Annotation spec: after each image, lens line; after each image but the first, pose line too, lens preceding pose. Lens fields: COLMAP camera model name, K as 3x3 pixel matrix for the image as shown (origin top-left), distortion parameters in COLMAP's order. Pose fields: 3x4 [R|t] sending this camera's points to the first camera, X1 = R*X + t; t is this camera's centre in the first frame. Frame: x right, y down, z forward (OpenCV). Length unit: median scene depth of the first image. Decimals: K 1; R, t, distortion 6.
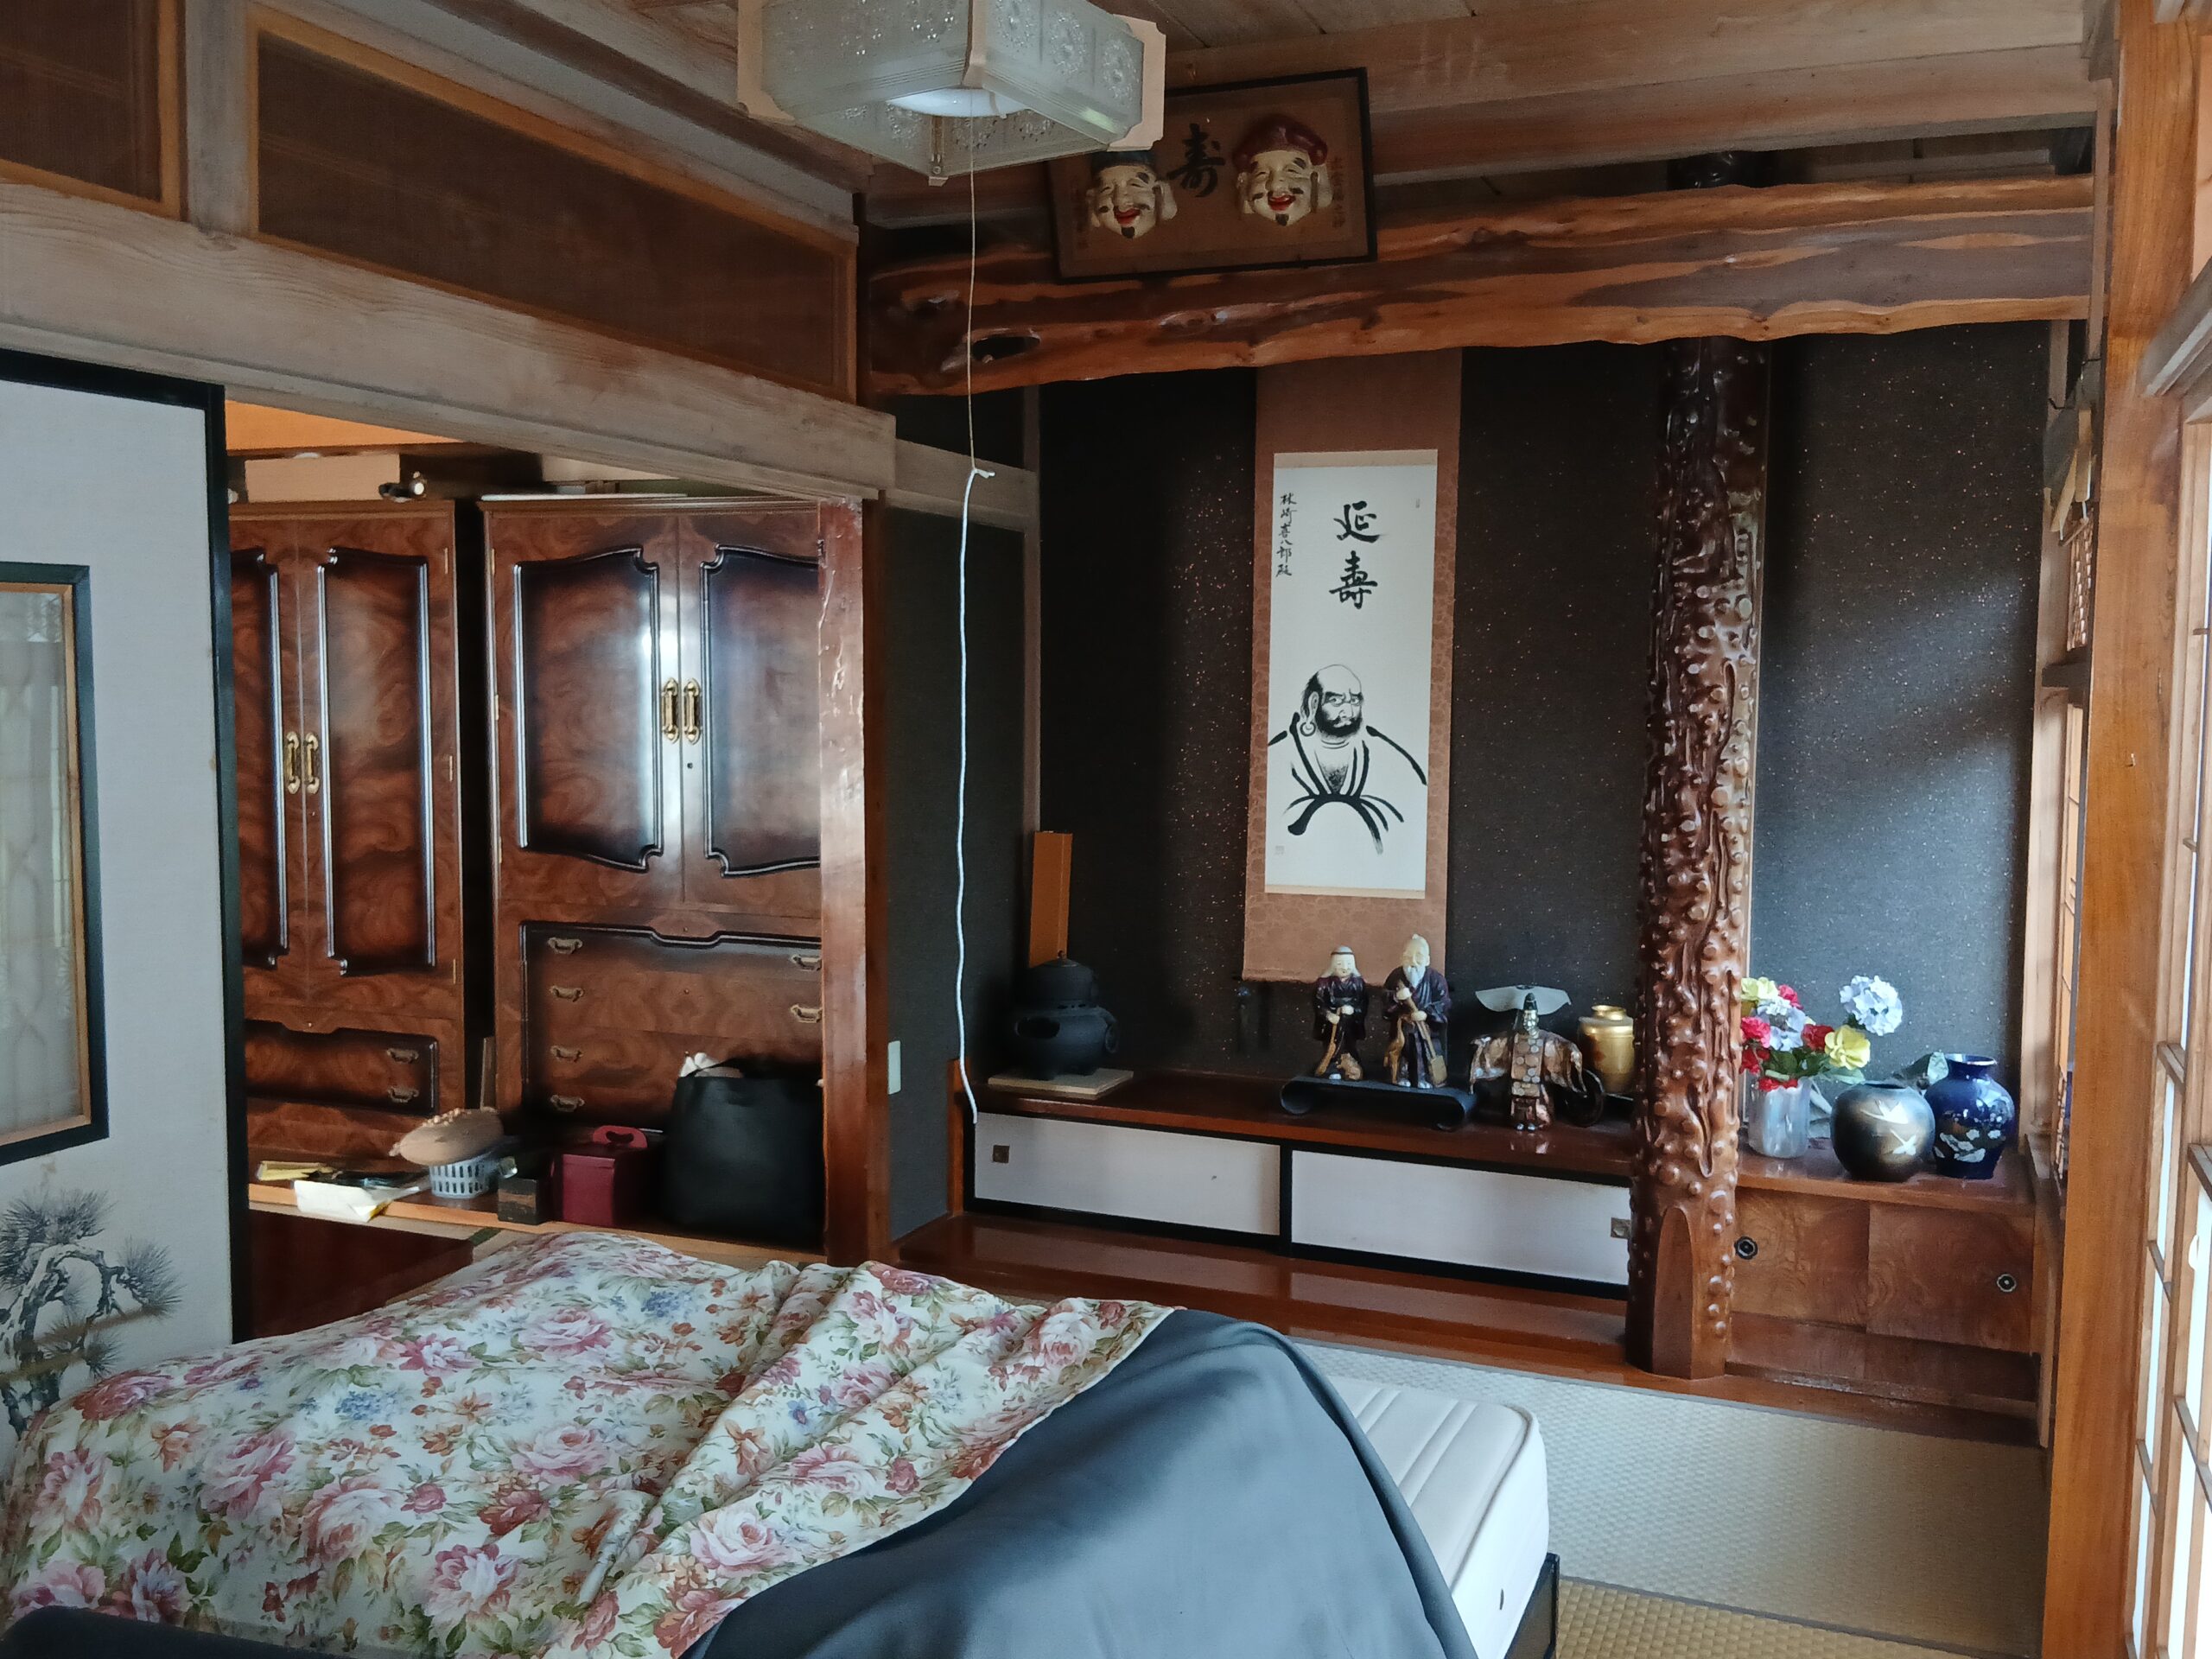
lens RADIAL K [[1958.8, 0, 1104.8], [0, 1958.8, 826.2], [0, 0, 1]] dist [0.019119, 0.006232]
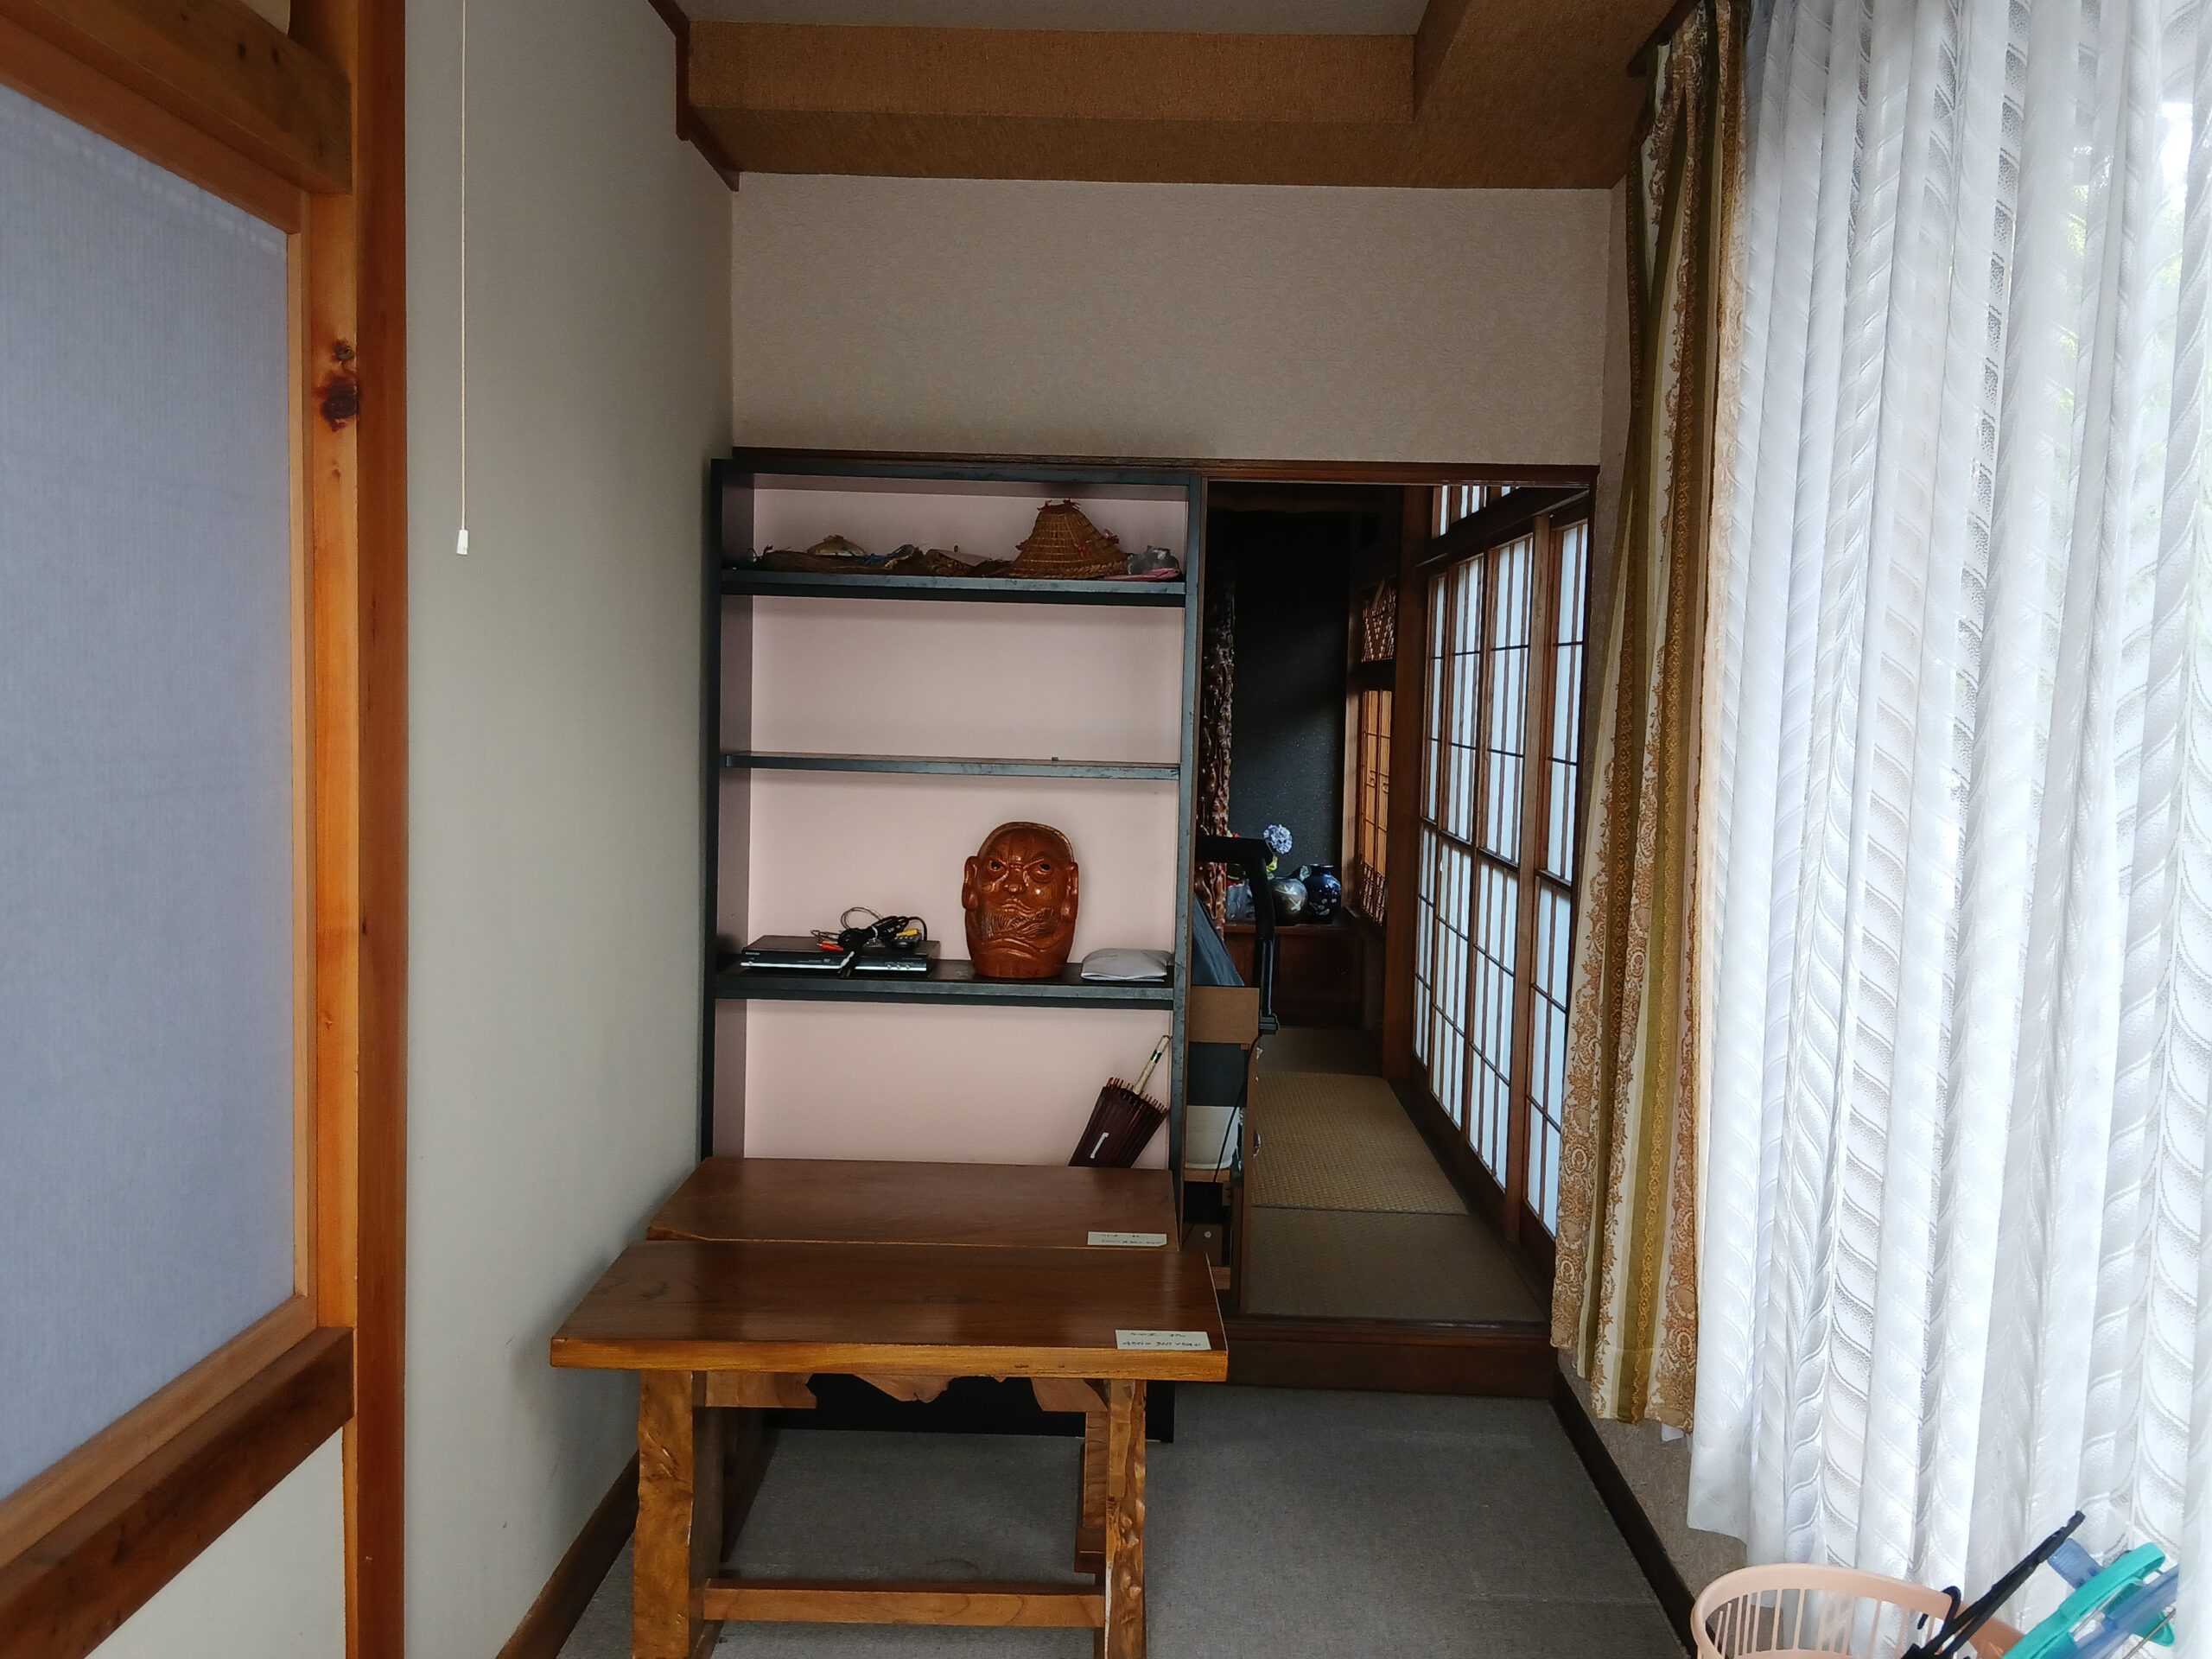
lens RADIAL K [[1958.8, 0, 1107.4], [0, 1958.8, 834.6], [0, 0, 1]] dist [0.019119, 0.006232]
pose [[0.929357, -0.011296, 0.369010, -0.507640], [0.006912, 0.999889, 0.013201, 0.060013], [-0.369118, -0.009718, 0.929332, -0.788186]]
